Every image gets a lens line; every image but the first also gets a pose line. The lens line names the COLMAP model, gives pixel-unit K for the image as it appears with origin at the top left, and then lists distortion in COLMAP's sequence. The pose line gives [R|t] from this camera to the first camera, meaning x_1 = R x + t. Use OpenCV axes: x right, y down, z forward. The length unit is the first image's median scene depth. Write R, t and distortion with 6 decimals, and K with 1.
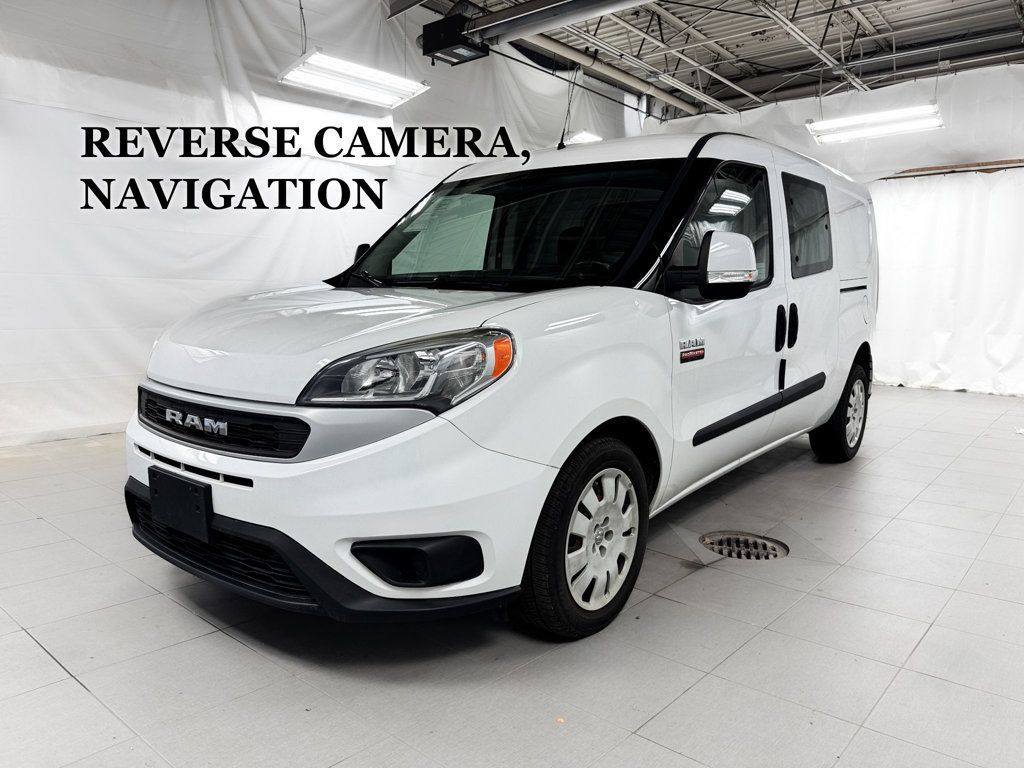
lens RADIAL K [[710.2, 0, 512.0], [0, 710.2, 384.0], [0, 0, 1]] dist [0.003272, -0.005635]
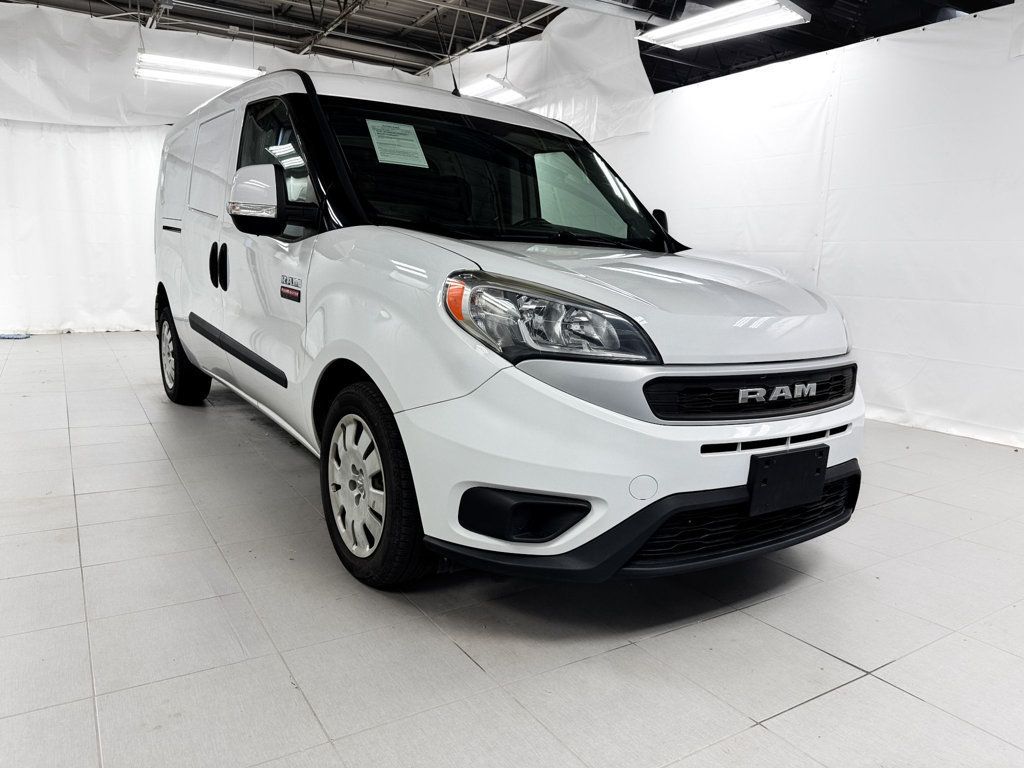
lens RADIAL K [[710.2, 0, 512.0], [0, 710.2, 384.0], [0, 0, 1]] dist [0.003272, -0.005635]
pose [[0.333579, -0.161932, 0.928711, -1.449653], [0.087351, 0.986208, 0.140582, -0.123507], [-0.938667, 0.034229, 0.343123, 1.012920]]
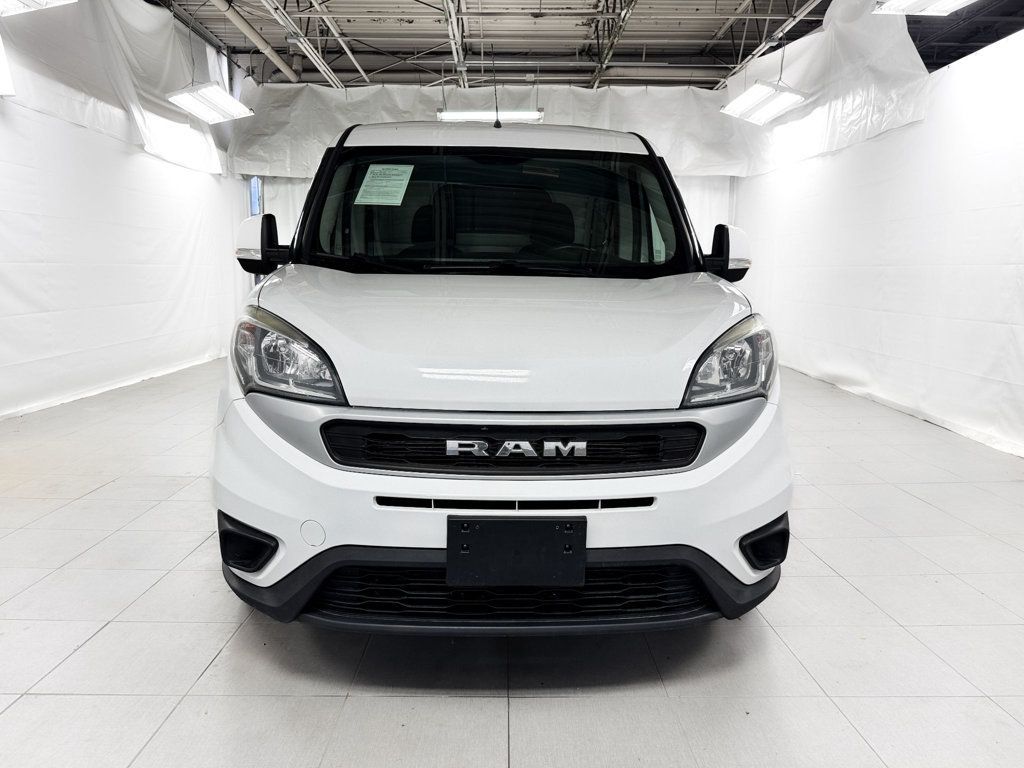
lens RADIAL K [[716.2, 0, 512.0], [0, 716.2, 384.0], [0, 0, 1]] dist [0.008612, -0.000728]
pose [[0.767152, -0.104872, 0.632835, -0.961572], [0.082465, 0.994483, 0.064836, -0.073188], [-0.636143, 0.002448, 0.771568, 0.378729]]
